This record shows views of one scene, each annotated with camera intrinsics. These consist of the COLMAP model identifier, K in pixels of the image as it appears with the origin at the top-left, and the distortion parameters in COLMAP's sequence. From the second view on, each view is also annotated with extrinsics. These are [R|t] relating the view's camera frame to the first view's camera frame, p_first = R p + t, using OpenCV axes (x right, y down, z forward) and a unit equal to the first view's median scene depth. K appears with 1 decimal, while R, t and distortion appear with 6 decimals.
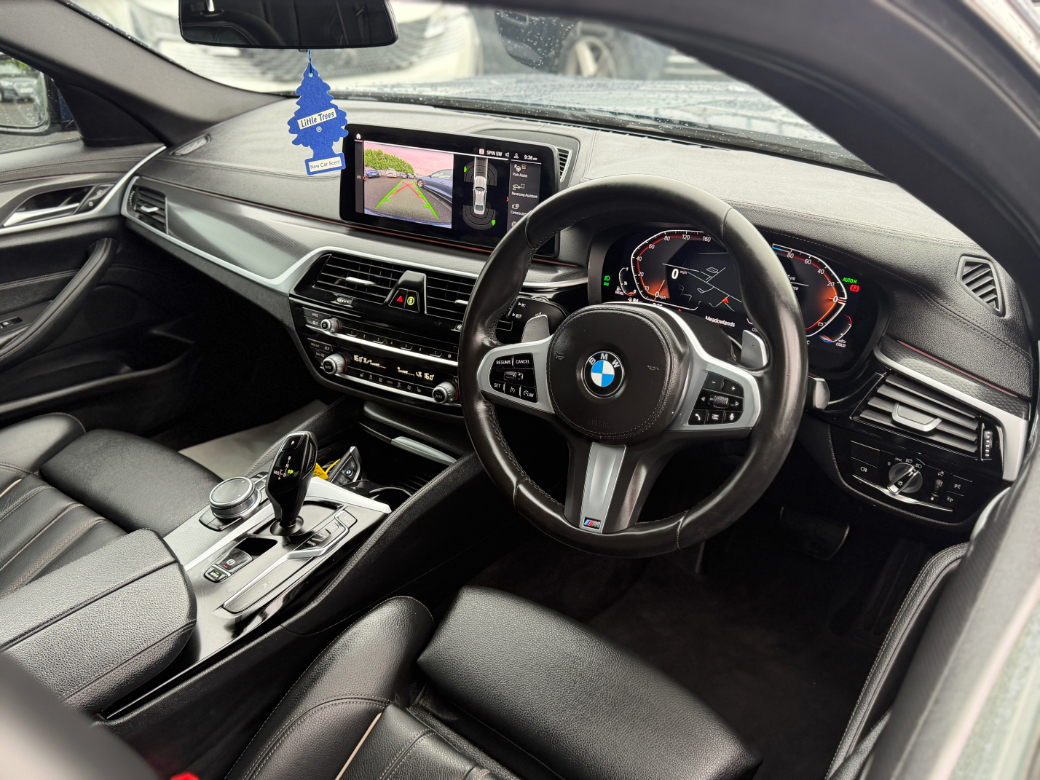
lens RADIAL K [[903.5, 0, 513.4], [0, 903.5, 388.5], [0, 0, 1]] dist [0.166362, -0.284302]
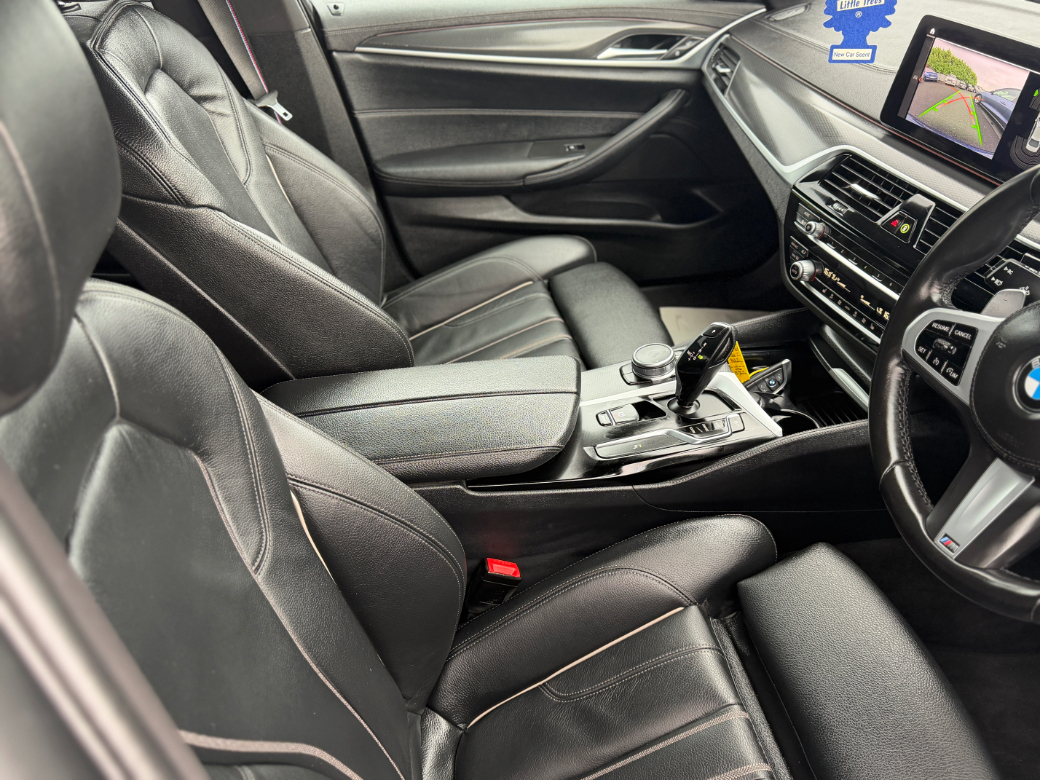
lens RADIAL K [[903.5, 0, 513.4], [0, 903.5, 388.5], [0, 0, 1]] dist [0.166362, -0.284302]
pose [[0.751796, 0.389860, -0.531801, 0.135084], [-0.316449, 0.920870, 0.227726, -0.036954], [0.578501, -0.002916, 0.815677, 0.051750]]
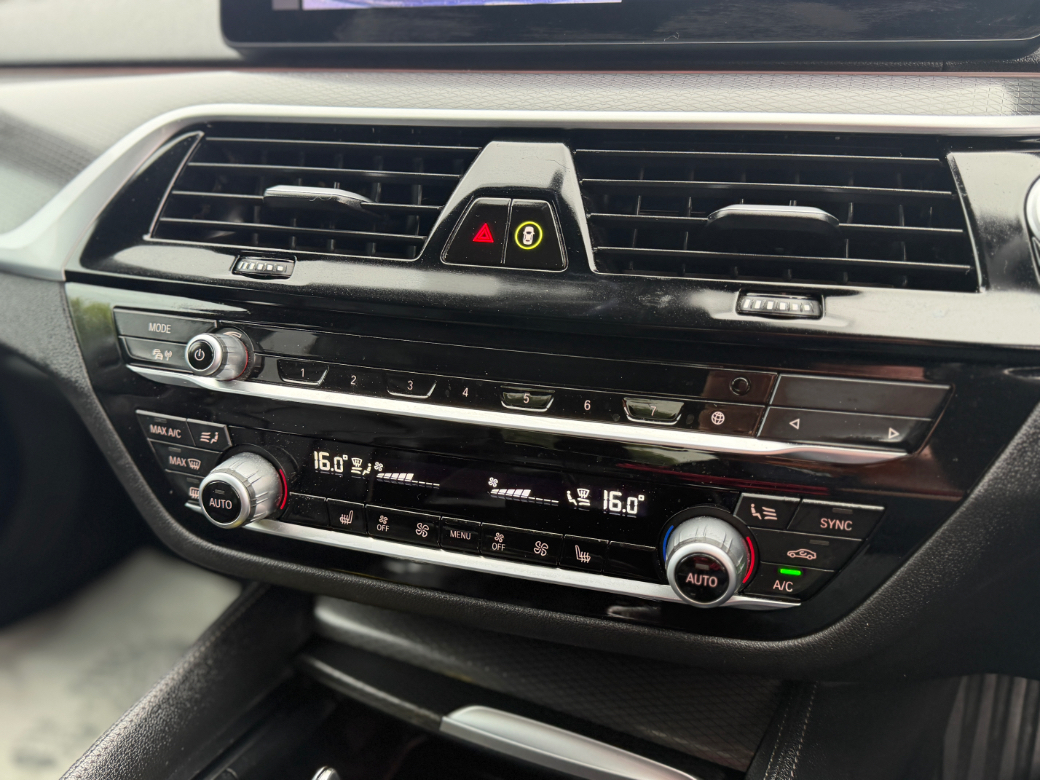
lens RADIAL K [[842.3, 0, 541.2], [0, 842.3, 387.8], [0, 0, 1]] dist [0.094416, -0.149513]
pose [[0.972685, -0.075924, 0.219360, -0.166764], [0.097507, 0.991221, -0.089288, -0.026525], [-0.210655, 0.108238, 0.971550, 0.740107]]
